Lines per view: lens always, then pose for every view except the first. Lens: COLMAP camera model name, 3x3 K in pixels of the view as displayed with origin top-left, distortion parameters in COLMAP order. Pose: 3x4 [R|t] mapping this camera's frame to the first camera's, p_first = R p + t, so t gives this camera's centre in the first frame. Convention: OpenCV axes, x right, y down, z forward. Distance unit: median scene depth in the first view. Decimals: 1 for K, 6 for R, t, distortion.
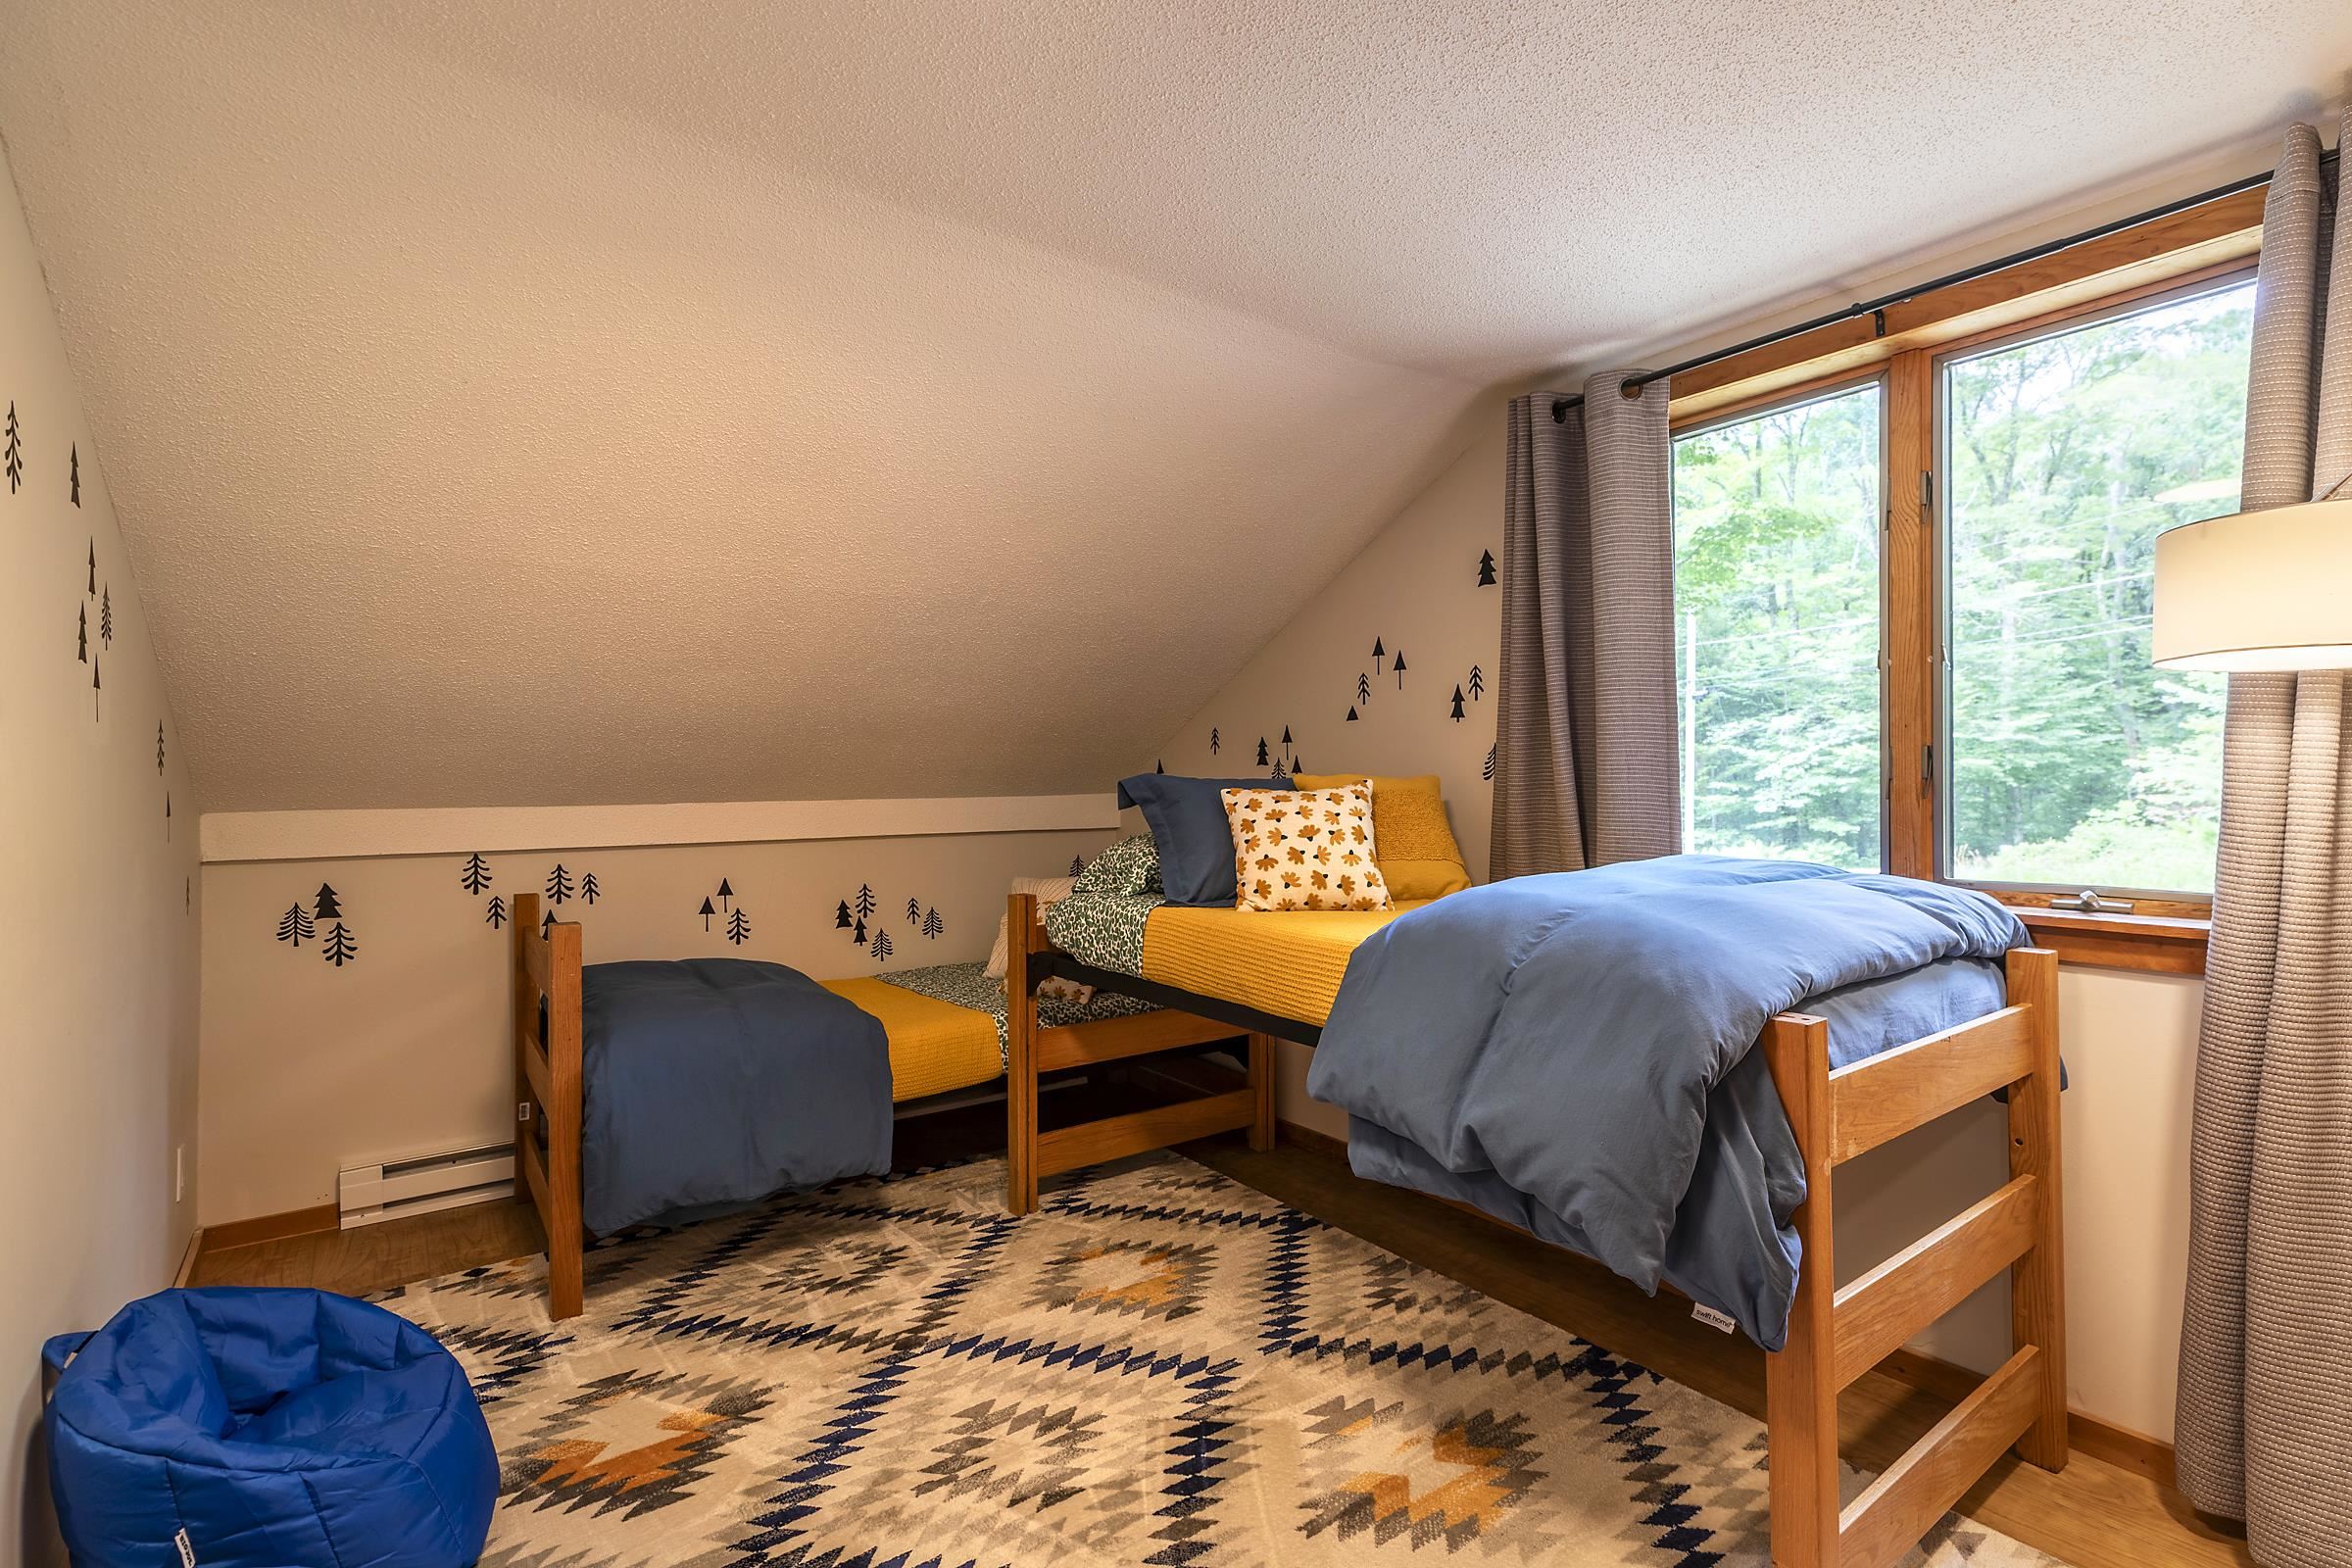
lens RADIAL K [[1086.2, 0, 1164.0], [0, 1086.2, 786.7], [0, 0, 1]] dist [0.010892, 0.000562]
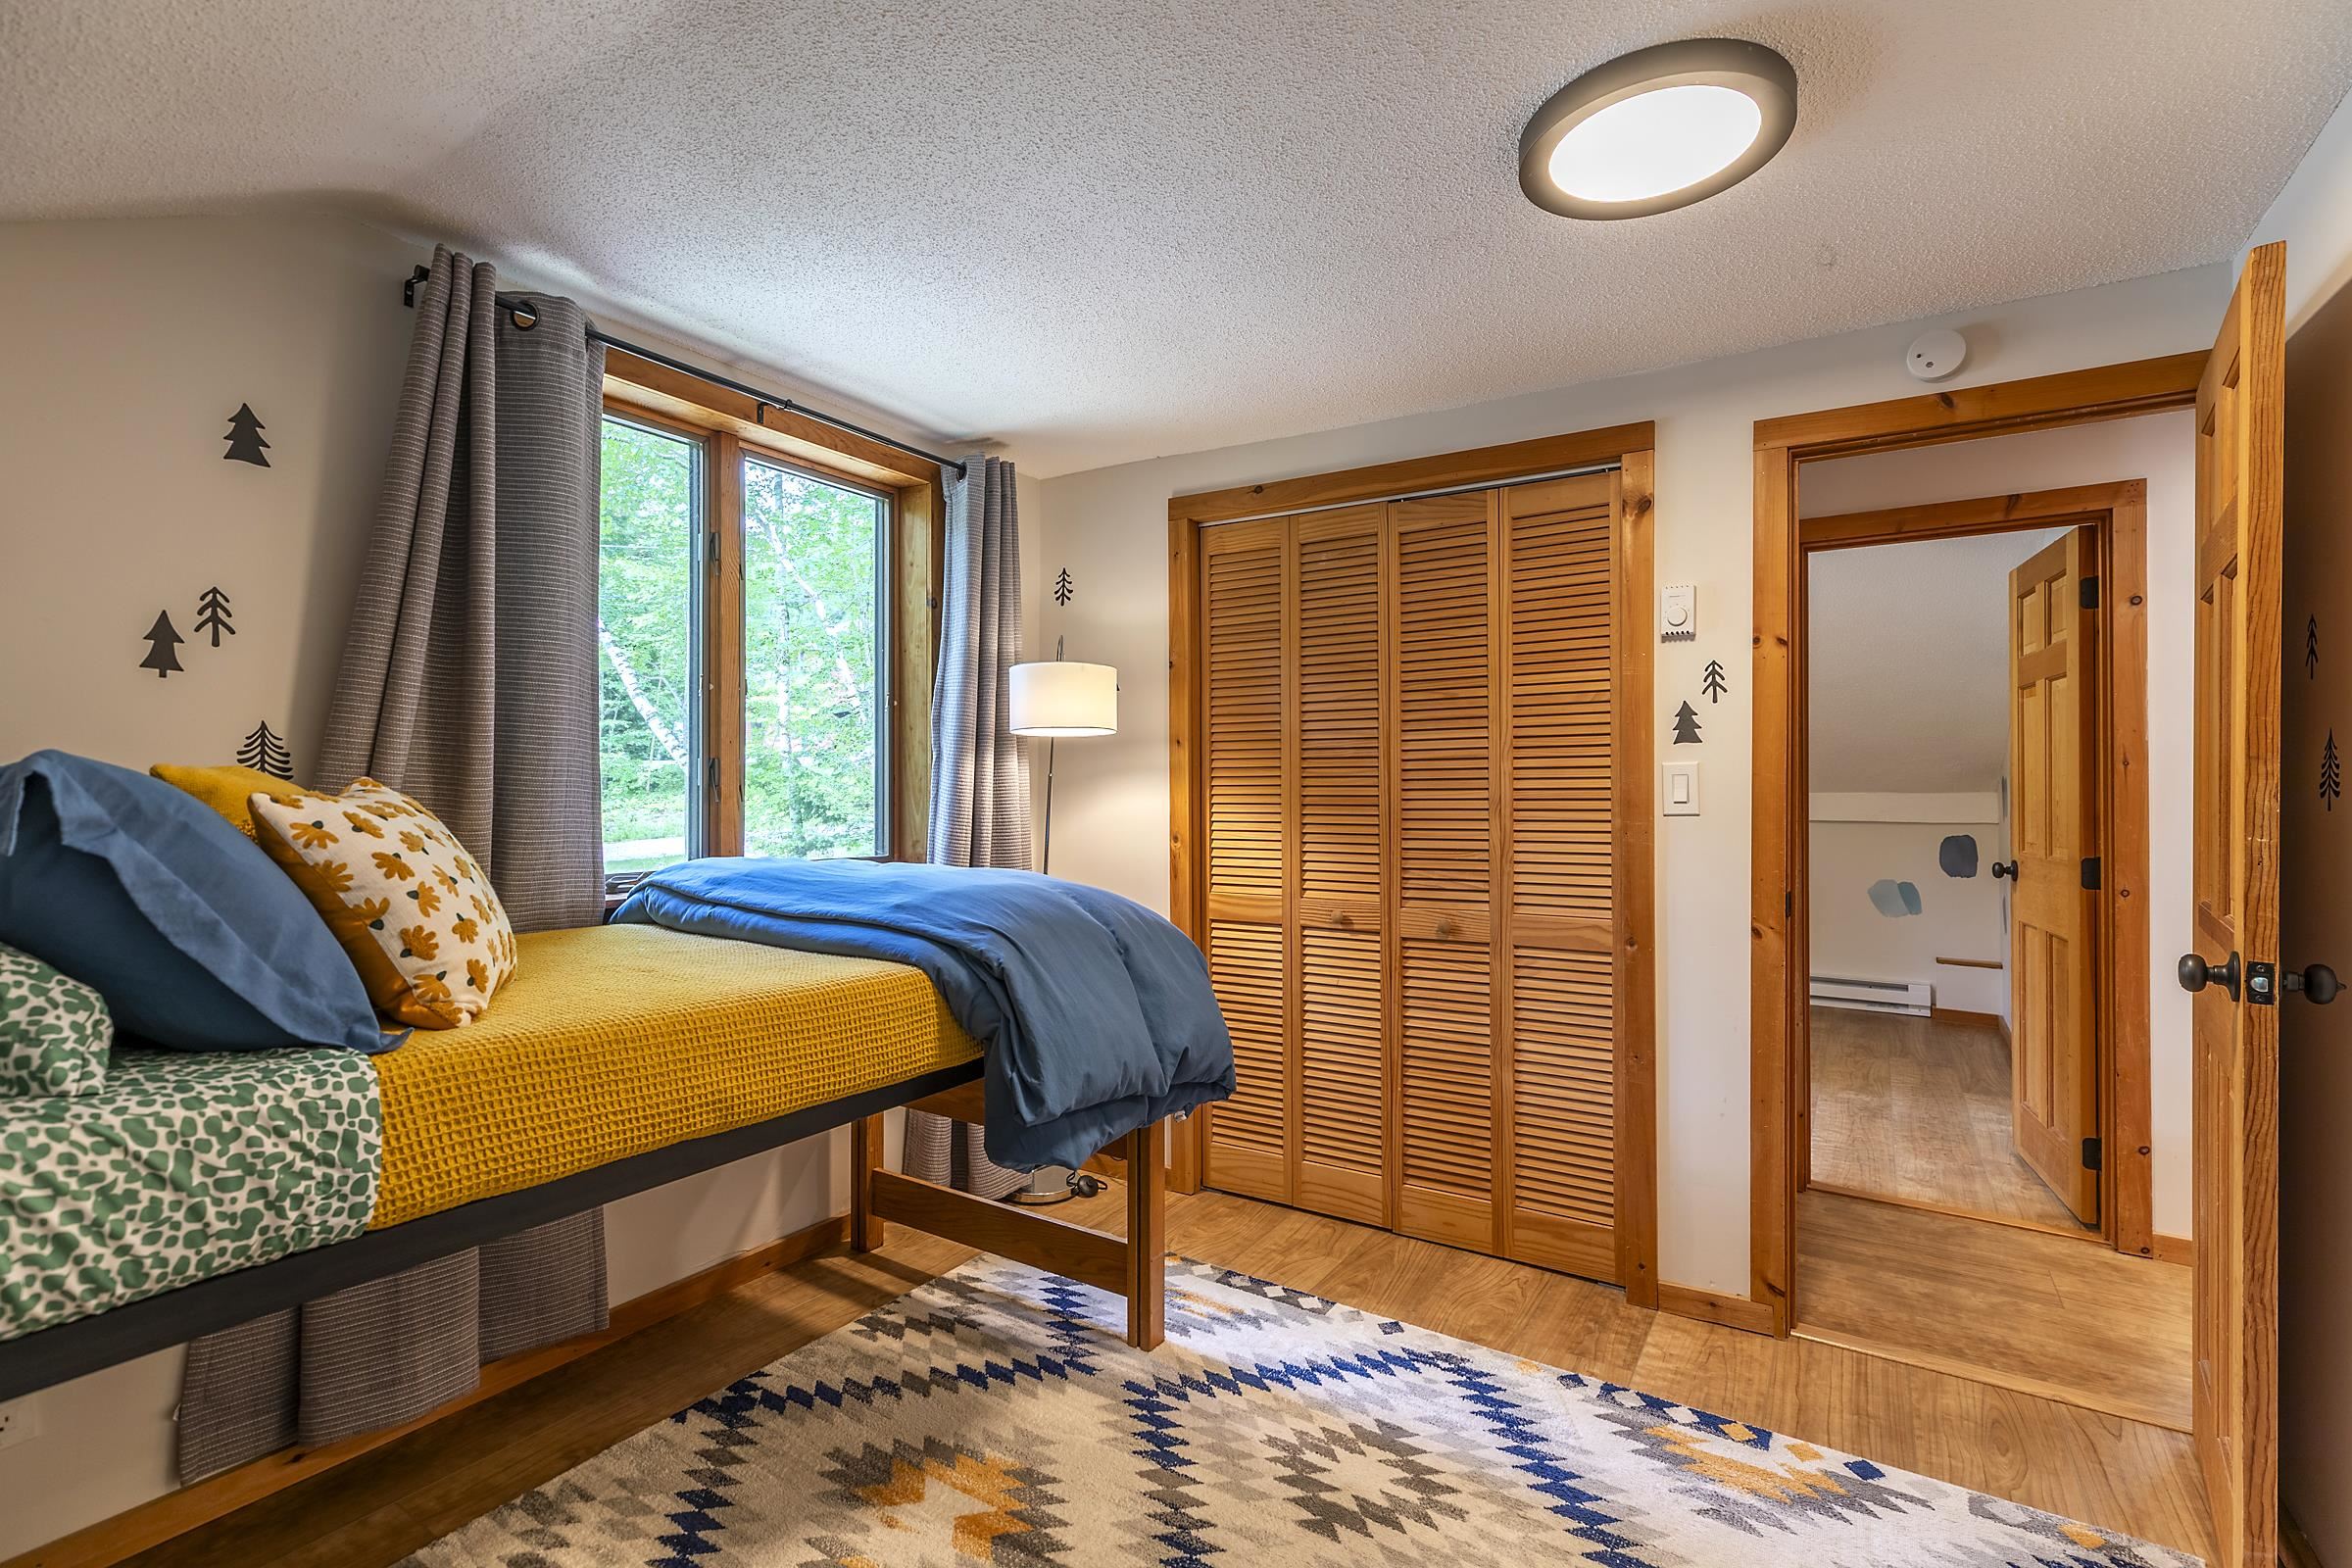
lens RADIAL K [[1086.2, 0, 1158.9], [0, 1086.2, 786.5], [0, 0, 1]] dist [0.010892, 0.000562]
pose [[-0.356273, 0.010751, 0.934320, -0.620069], [0.005034, 0.999941, -0.009587, 0.007033], [-0.934368, 0.001288, -0.356307, 0.993203]]
